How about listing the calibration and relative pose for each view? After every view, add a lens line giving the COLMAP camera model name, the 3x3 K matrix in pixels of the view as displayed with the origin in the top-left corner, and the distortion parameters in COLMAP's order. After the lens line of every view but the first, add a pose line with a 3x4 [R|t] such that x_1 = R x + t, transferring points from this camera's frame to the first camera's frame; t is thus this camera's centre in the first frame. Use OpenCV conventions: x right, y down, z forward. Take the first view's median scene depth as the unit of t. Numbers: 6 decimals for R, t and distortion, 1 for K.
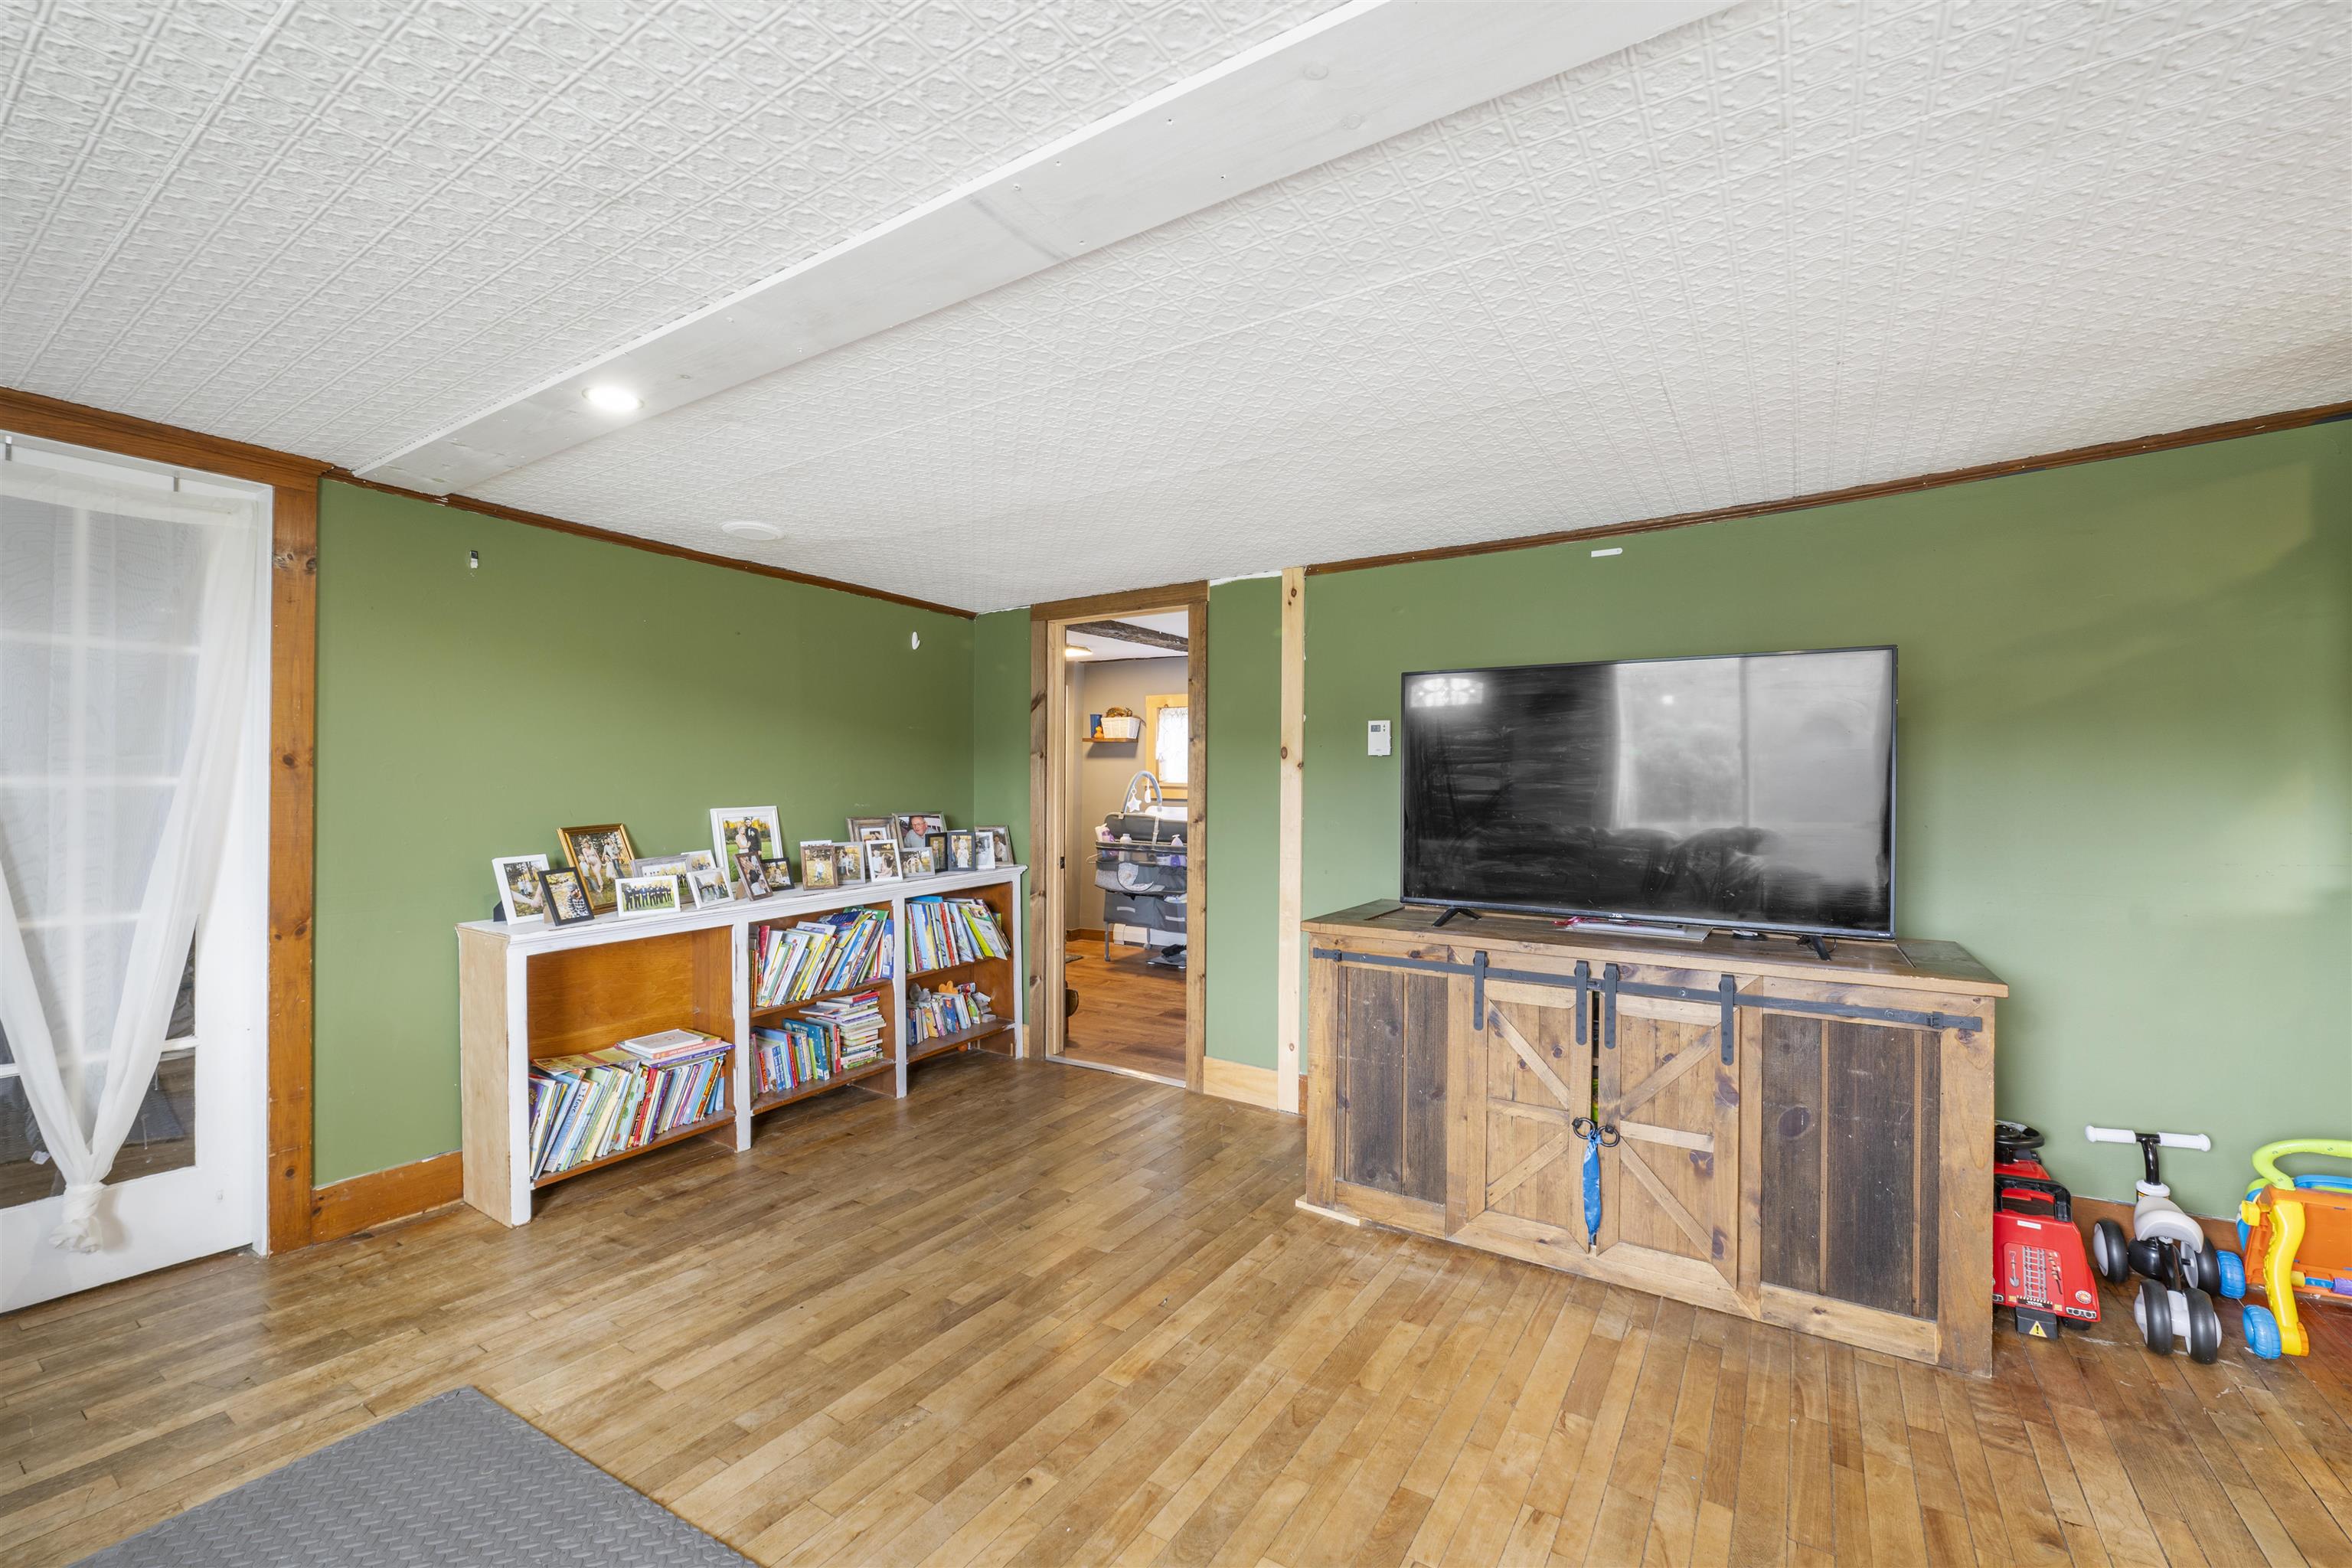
lens RADIAL K [[975.6, 0, 1136.5], [0, 975.6, 785.8], [0, 0, 1]] dist [-0.006303, -0.001488]
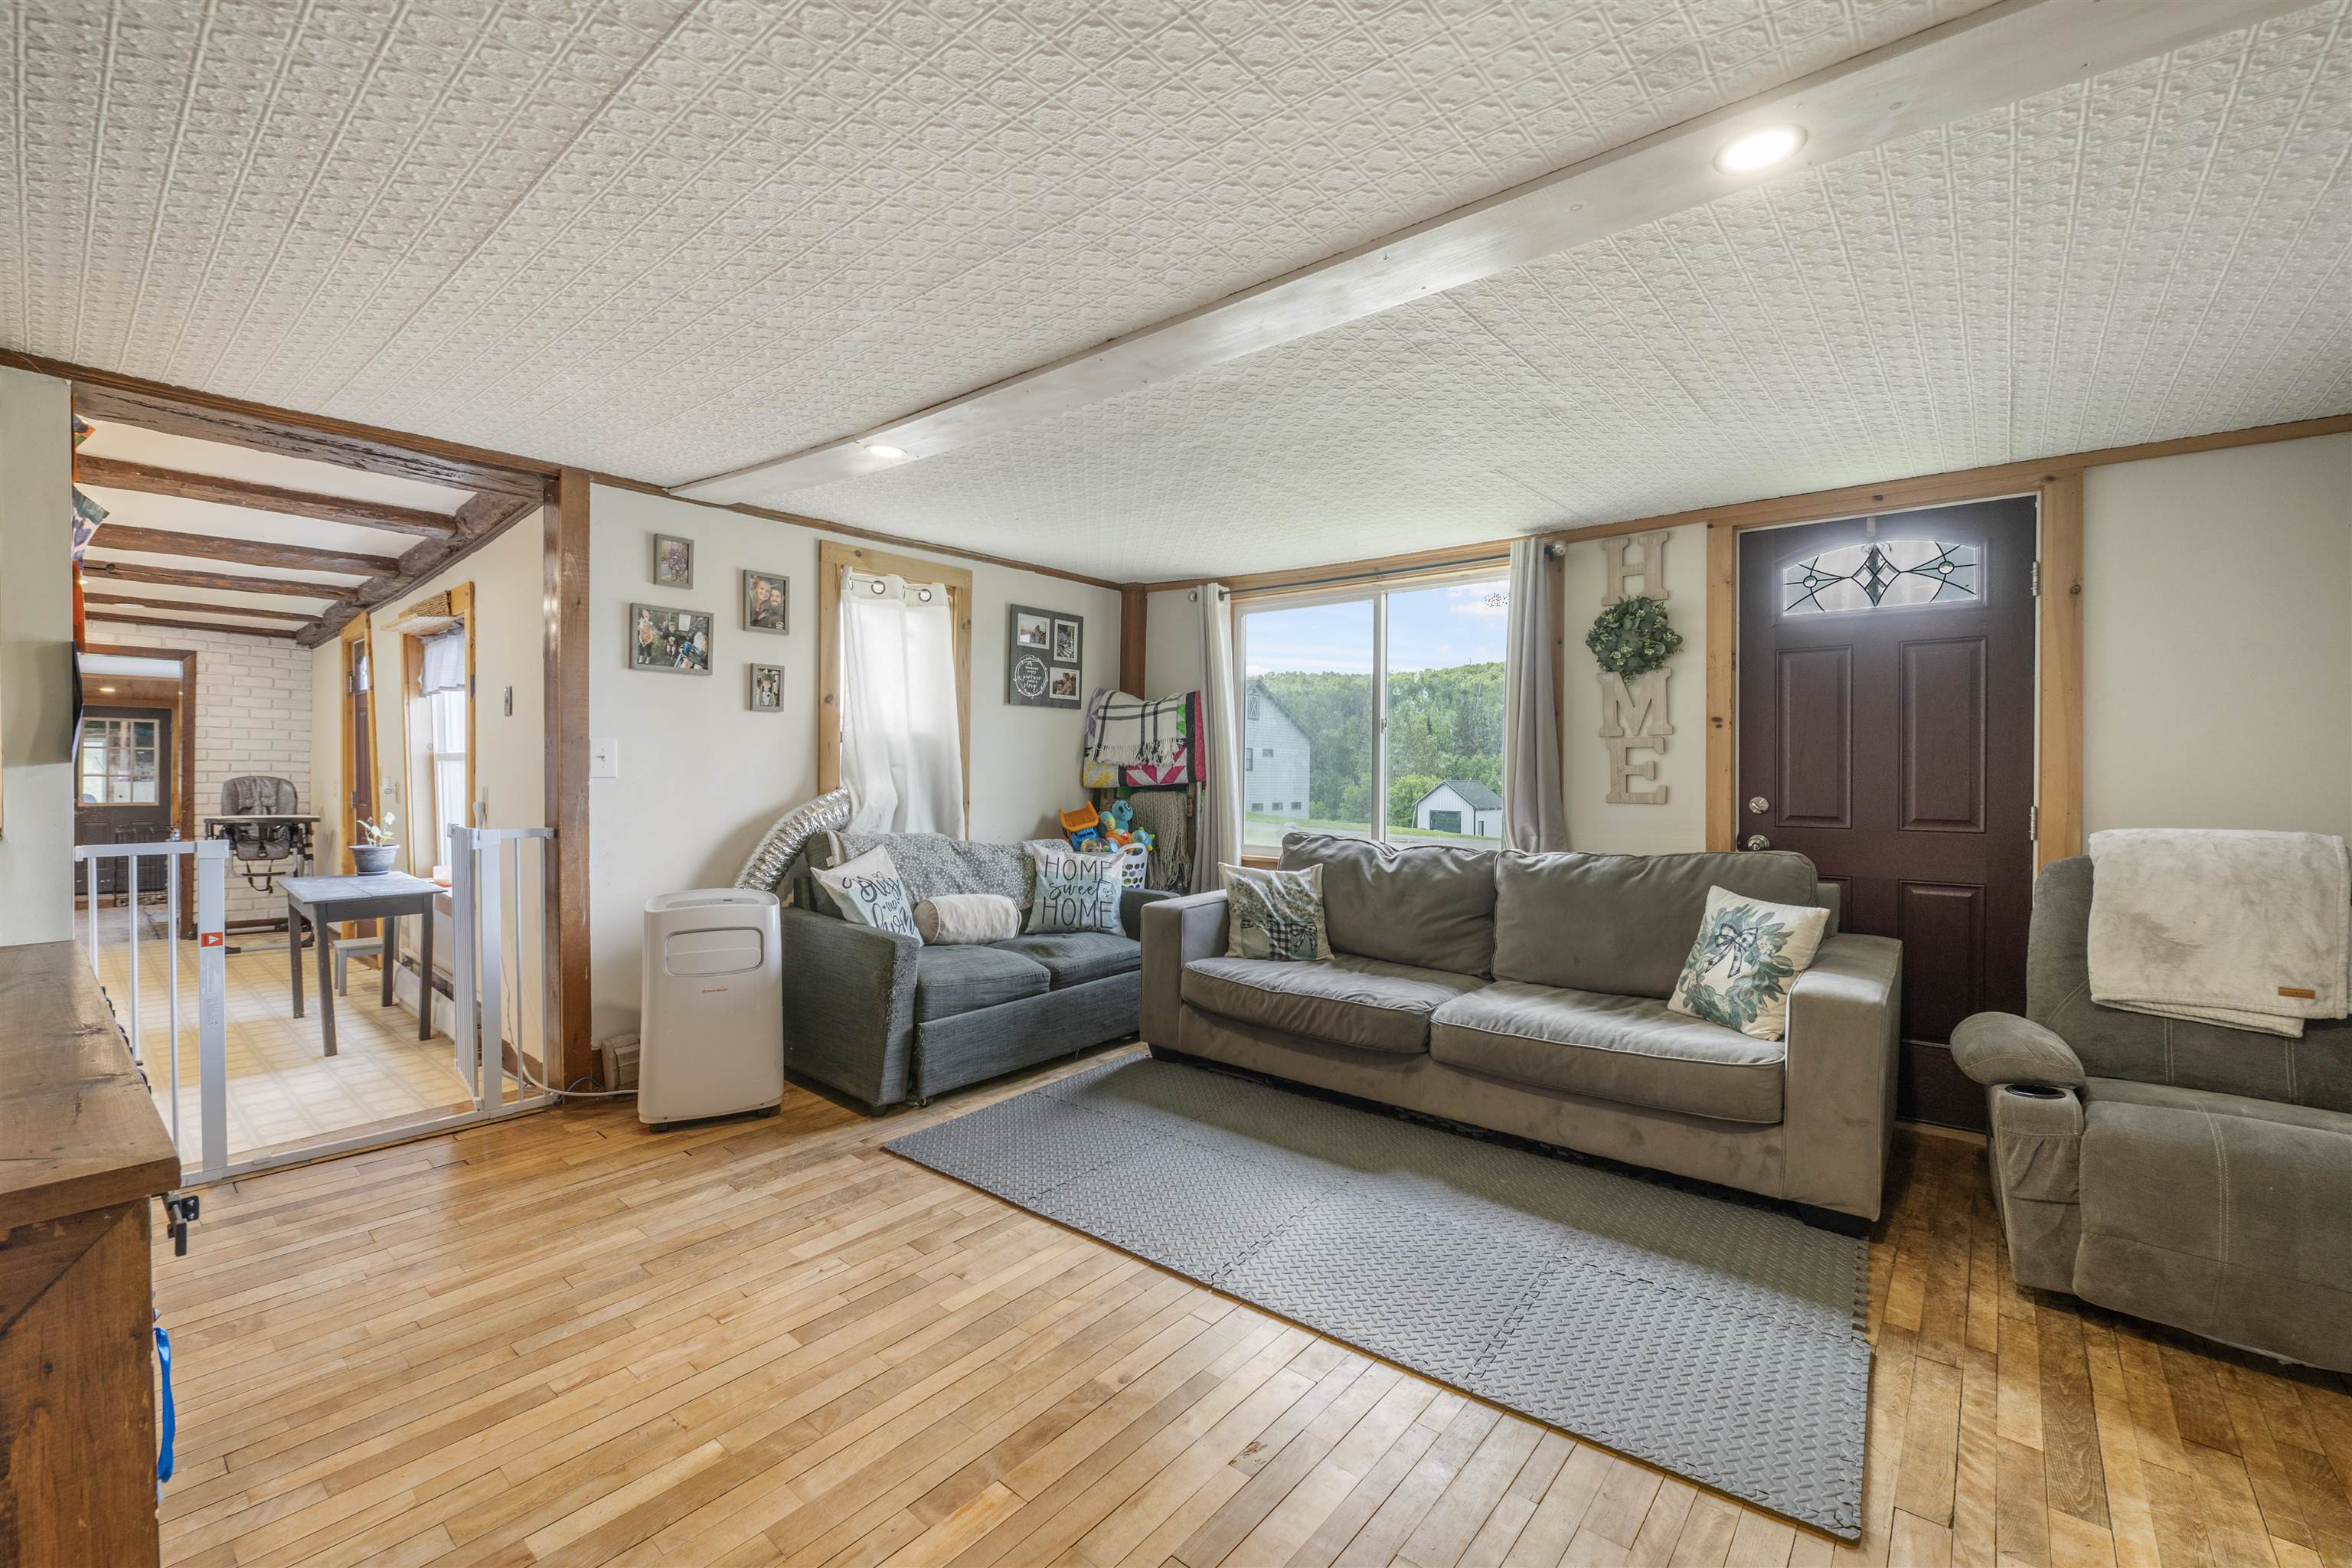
lens RADIAL K [[975.6, 0, 1200.1], [0, 975.6, 783.3], [0, 0, 1]] dist [-0.006303, -0.001488]
pose [[-0.998085, -0.013552, 0.060352, -0.163134], [-0.012558, 0.999780, 0.016806, 0.018664], [-0.060567, 0.016016, -0.998036, 1.331081]]
